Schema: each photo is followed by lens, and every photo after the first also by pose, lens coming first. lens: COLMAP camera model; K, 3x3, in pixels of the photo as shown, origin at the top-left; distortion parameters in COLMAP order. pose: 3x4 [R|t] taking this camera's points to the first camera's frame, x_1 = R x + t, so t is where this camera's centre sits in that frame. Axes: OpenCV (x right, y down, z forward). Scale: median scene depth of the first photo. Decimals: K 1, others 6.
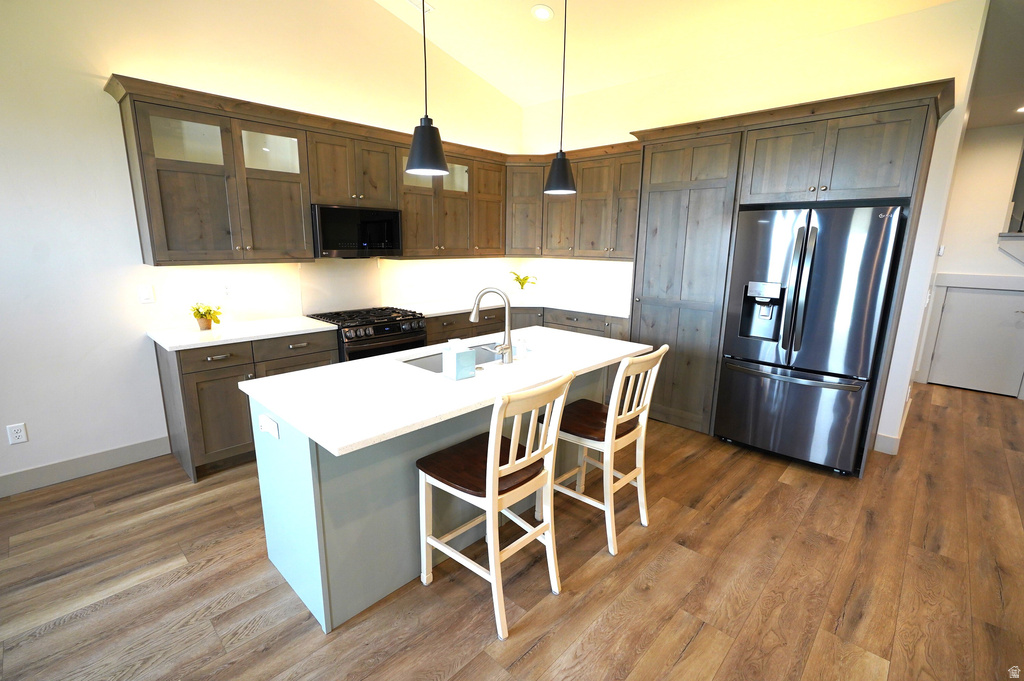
lens RADIAL K [[460.5, 0, 509.5], [0, 460.5, 342.2], [0, 0, 1]] dist [0.003946, 0.000678]
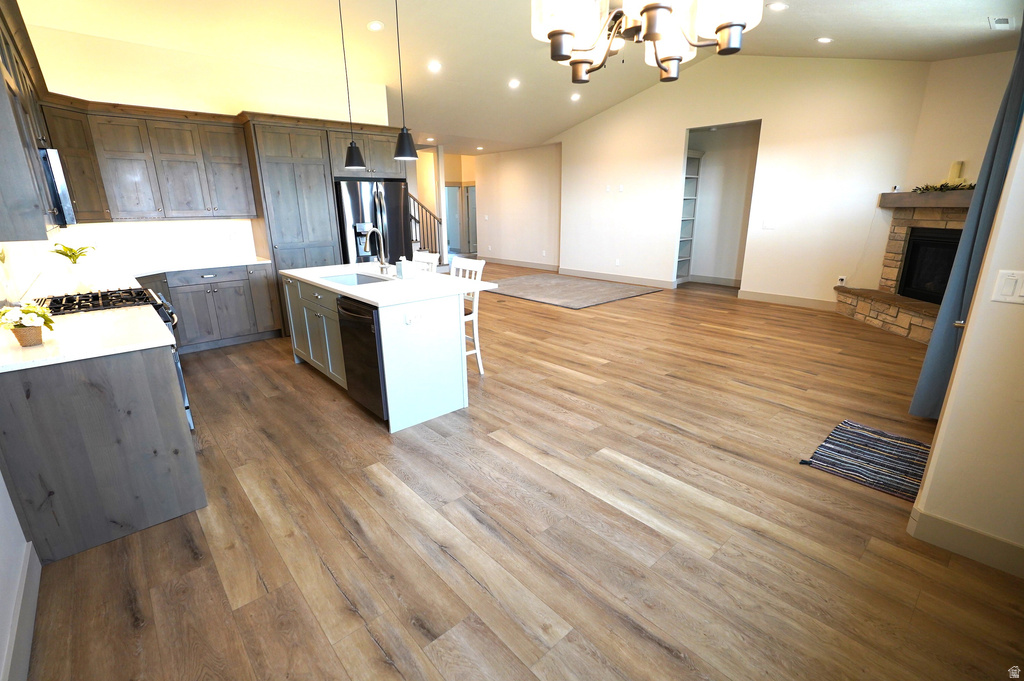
lens RADIAL K [[460.5, 0, 509.8], [0, 460.5, 336.6], [0, 0, 1]] dist [0.003946, 0.000678]
pose [[0.085965, -0.287880, 0.953800, -1.301355], [0.230136, 0.937191, 0.262125, -0.060081], [-0.969354, 0.196971, 0.146817, 0.307108]]
